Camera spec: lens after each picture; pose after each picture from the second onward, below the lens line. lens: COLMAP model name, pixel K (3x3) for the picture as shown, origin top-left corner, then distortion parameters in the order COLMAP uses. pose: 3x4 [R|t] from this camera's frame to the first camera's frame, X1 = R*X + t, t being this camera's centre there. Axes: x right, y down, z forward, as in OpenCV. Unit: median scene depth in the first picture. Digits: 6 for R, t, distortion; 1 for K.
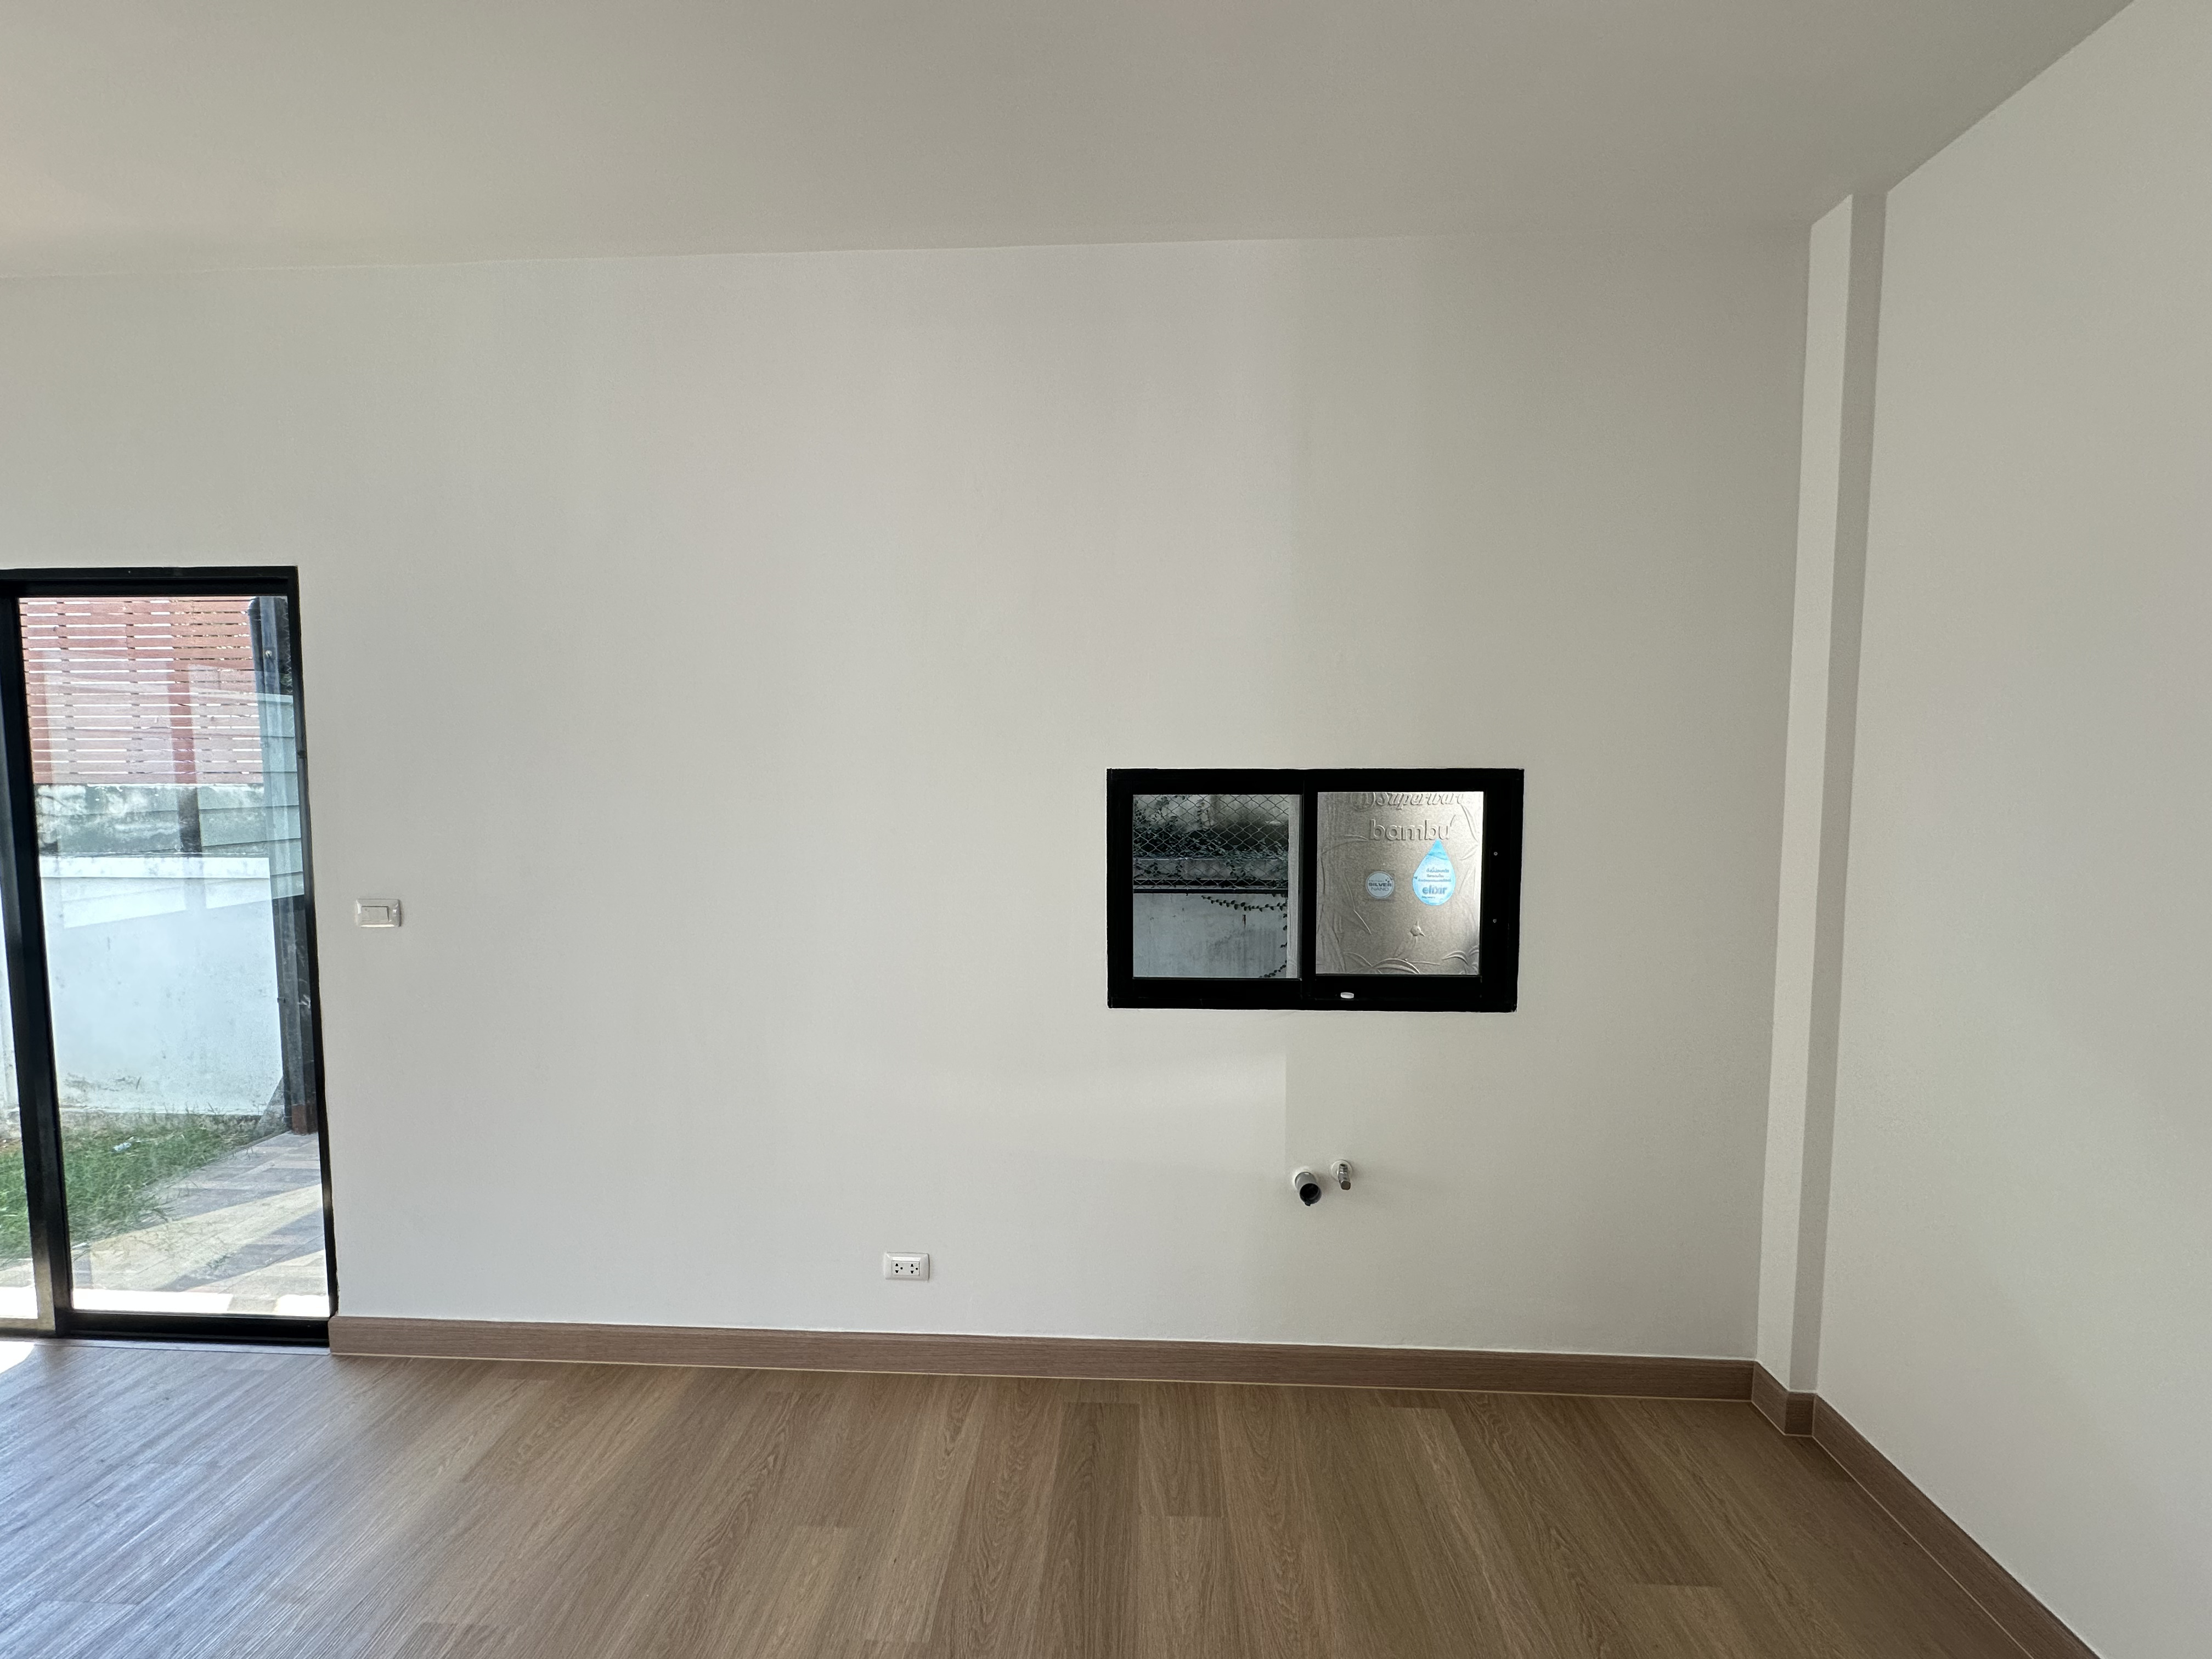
lens RADIAL K [[882.0, 0, 1111.7], [0, 882.0, 828.3], [0, 0, 1]] dist [-0.004599, 0.000893]
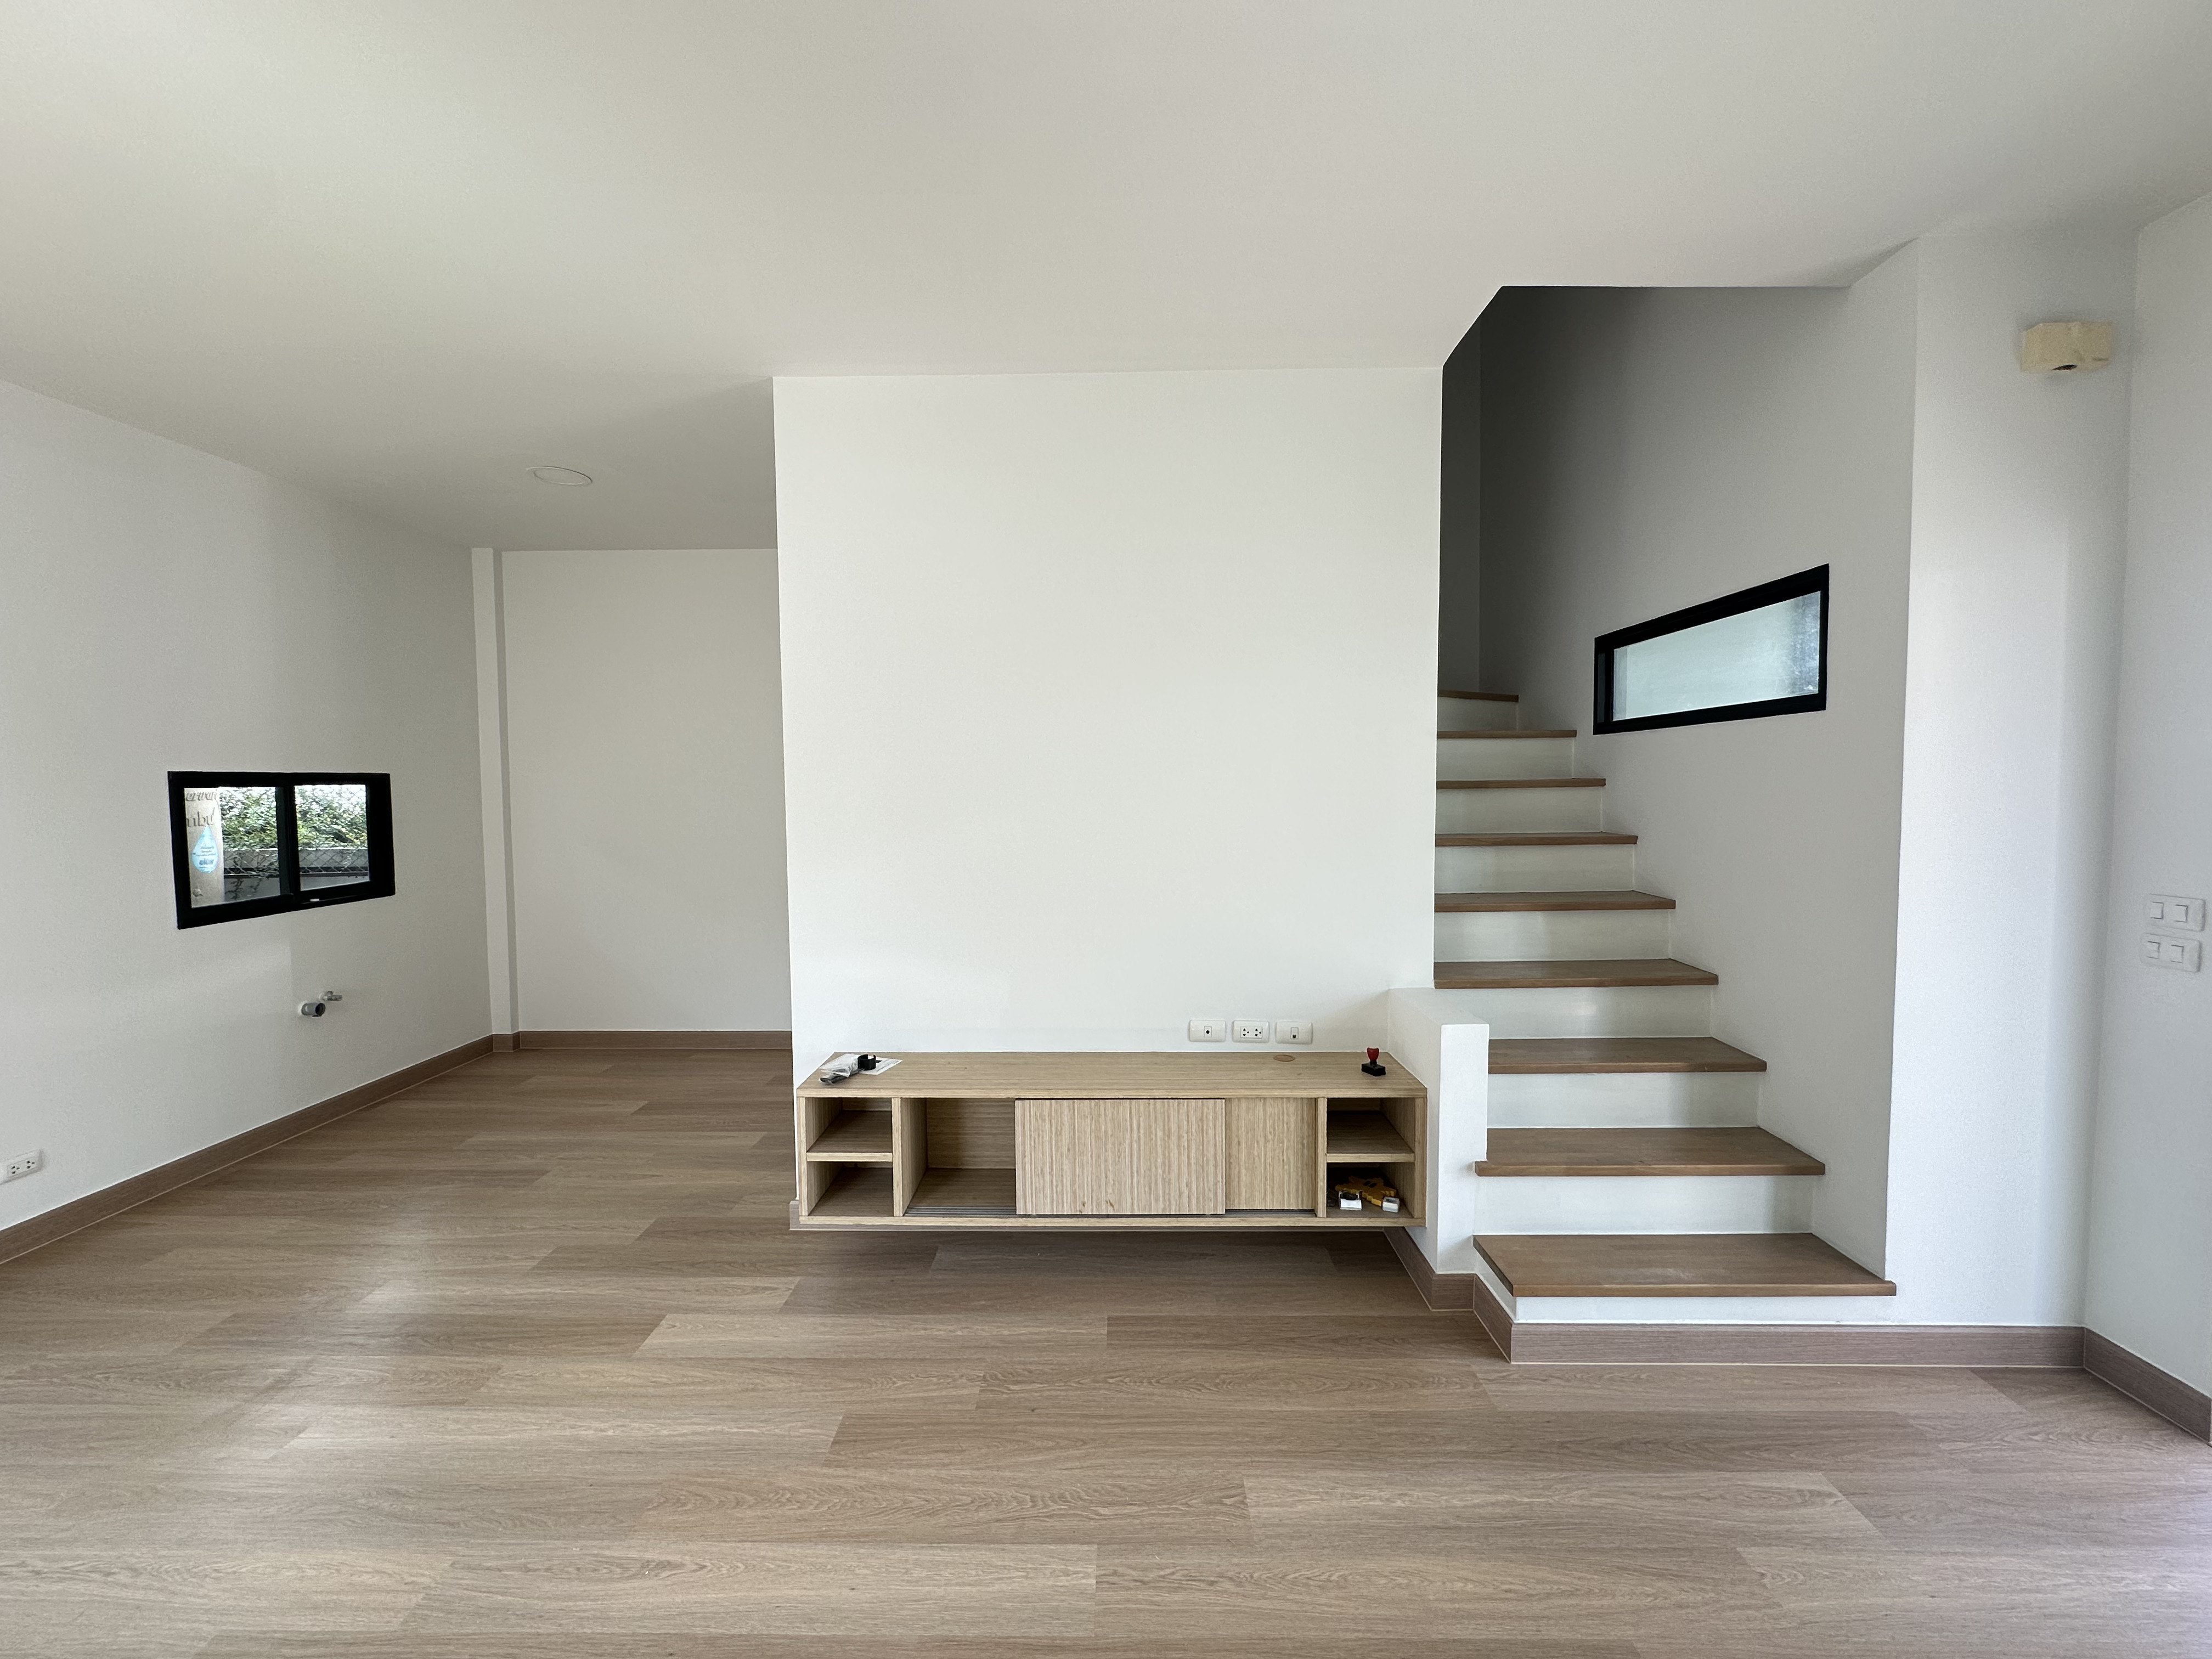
lens RADIAL K [[882.0, 0, 1106.0], [0, 882.0, 825.2], [0, 0, 1]] dist [-0.004599, 0.000893]
pose [[-0.027715, -0.050432, 0.998343, -1.142897], [0.070531, 0.996139, 0.052279, 0.043855], [-0.997125, 0.071863, -0.024051, -0.415148]]
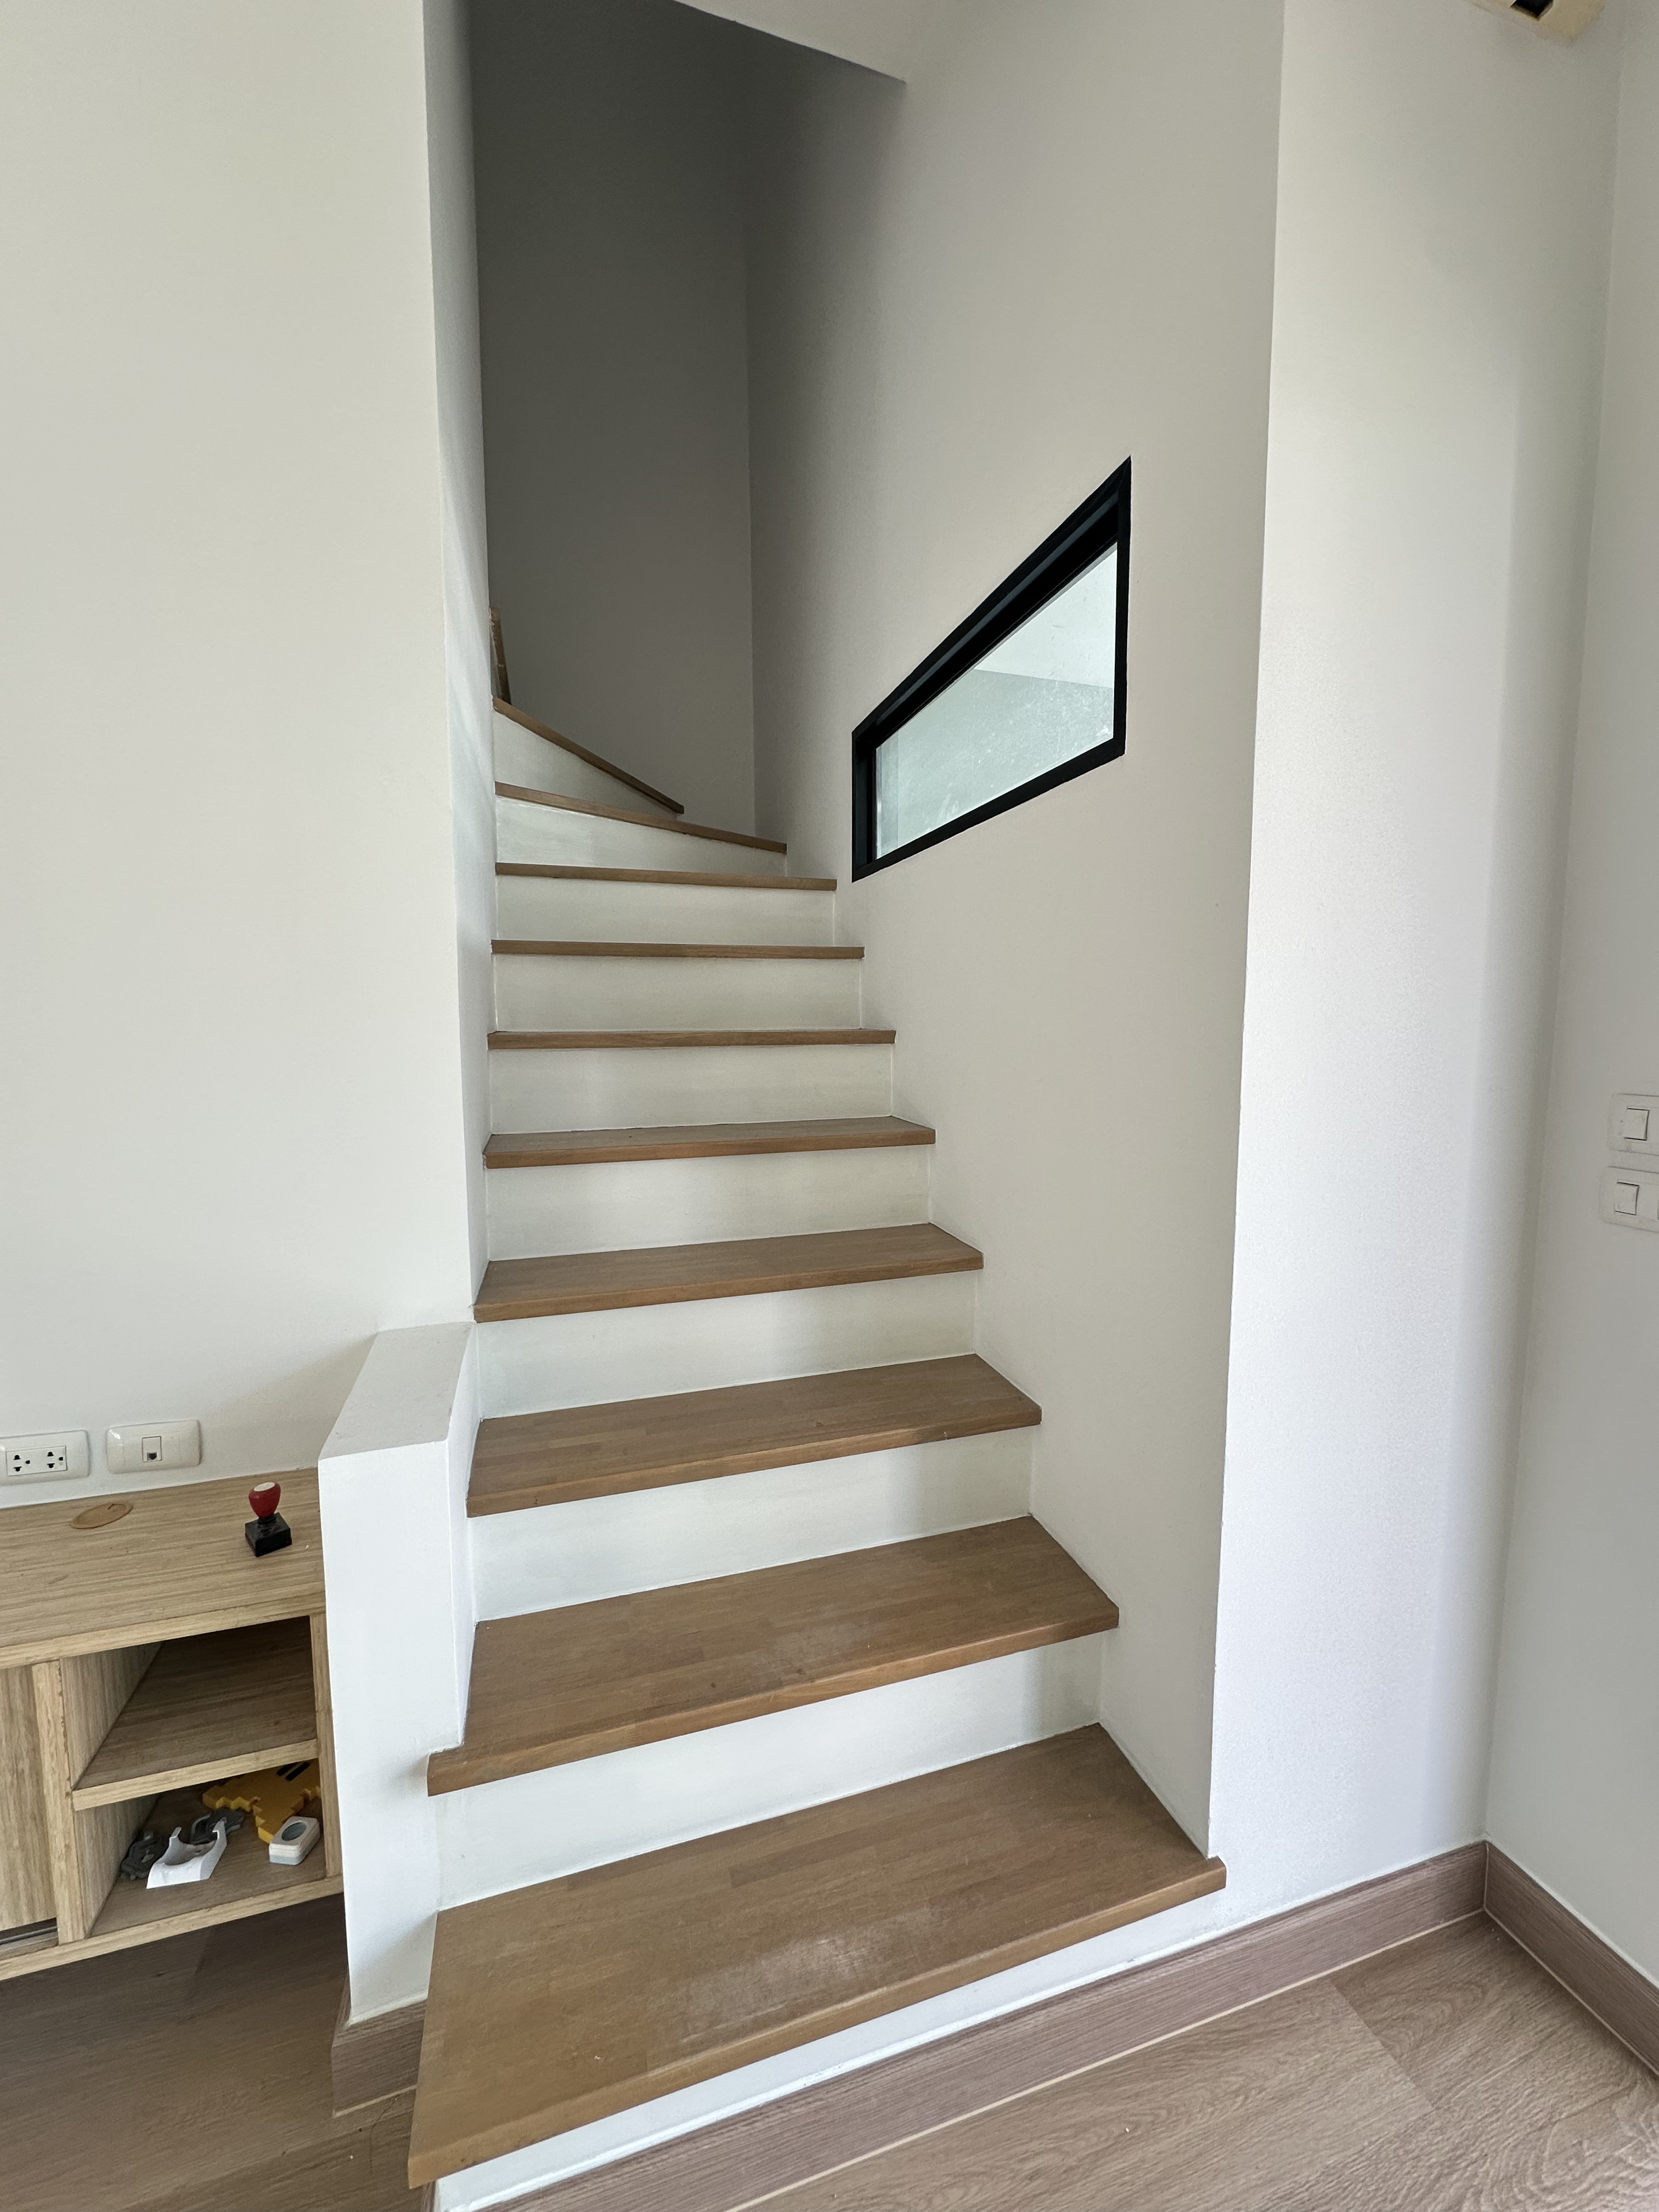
lens RADIAL K [[882.0, 0, 835.4], [0, 882.0, 1097.9], [0, 0, 1]] dist [-0.004599, 0.000893]
pose [[-0.345324, -0.085992, 0.934535, -0.703420], [0.058577, 0.991877, 0.112914, 0.133752], [-0.936654, 0.093735, -0.337482, -0.820611]]
